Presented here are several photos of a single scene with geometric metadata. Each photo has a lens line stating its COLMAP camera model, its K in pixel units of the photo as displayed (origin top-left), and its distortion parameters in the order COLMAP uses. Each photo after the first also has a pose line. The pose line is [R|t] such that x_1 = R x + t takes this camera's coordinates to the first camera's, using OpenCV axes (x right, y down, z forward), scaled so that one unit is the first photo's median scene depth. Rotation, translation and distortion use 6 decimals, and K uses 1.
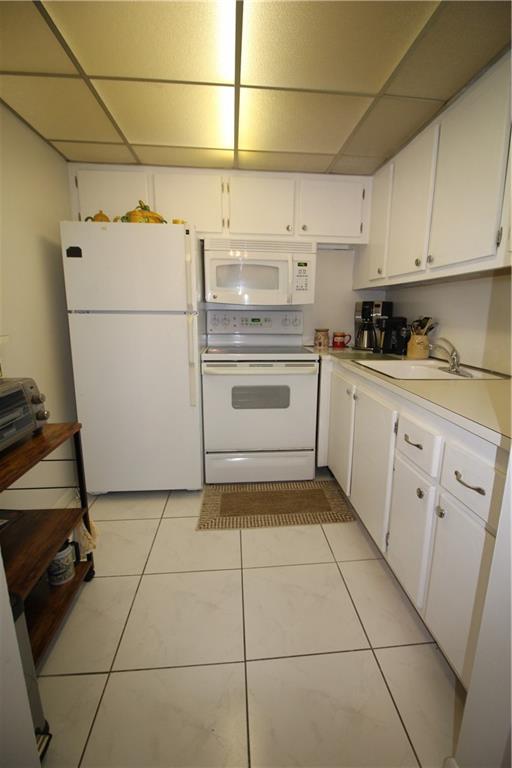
lens RADIAL K [[355.2, 0, 268.4], [0, 355.2, 382.6], [0, 0, 1]] dist [0.003184, -0.015937]
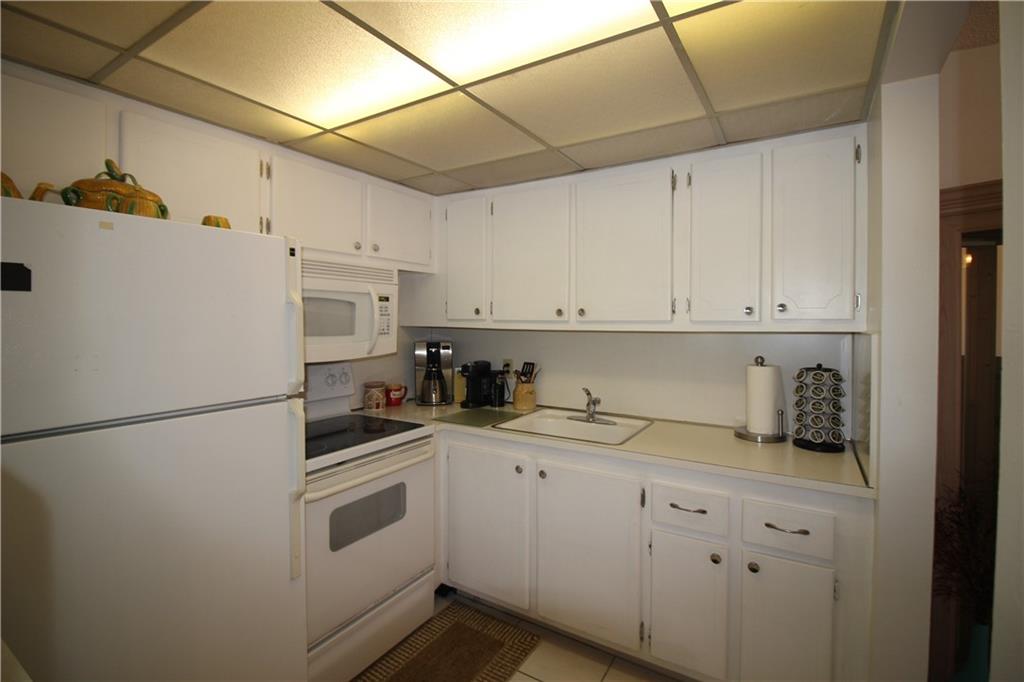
lens RADIAL K [[473.5, 0, 515.9], [0, 473.5, 322.6], [0, 0, 1]] dist [0.003184, -0.015937]
pose [[0.608667, -0.016504, 0.793254, -0.514811], [0.163440, 0.980950, -0.105000, -0.157204], [-0.776409, 0.193560, 0.599769, 0.268510]]
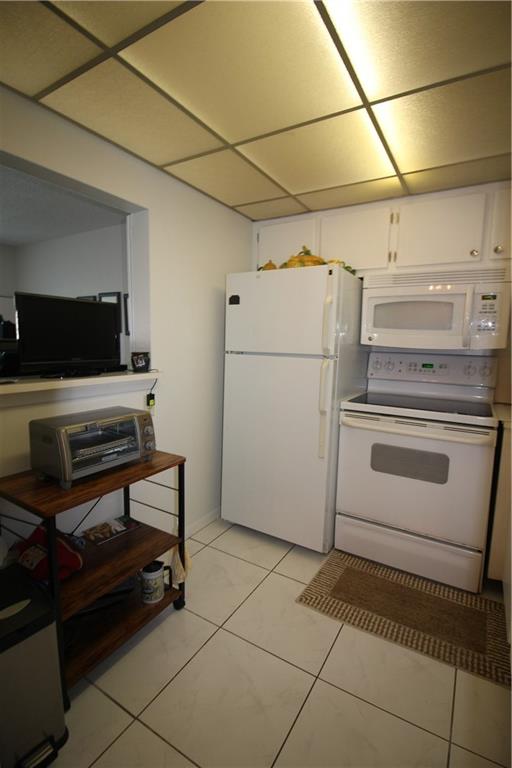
lens RADIAL K [[355.2, 0, 268.4], [0, 355.2, 382.6], [0, 0, 1]] dist [0.003184, -0.015937]
pose [[0.810481, 0.078613, -0.580466, 0.178076], [-0.133391, 0.989687, -0.052214, -0.055448], [0.570375, 0.119747, 0.812608, 0.152960]]
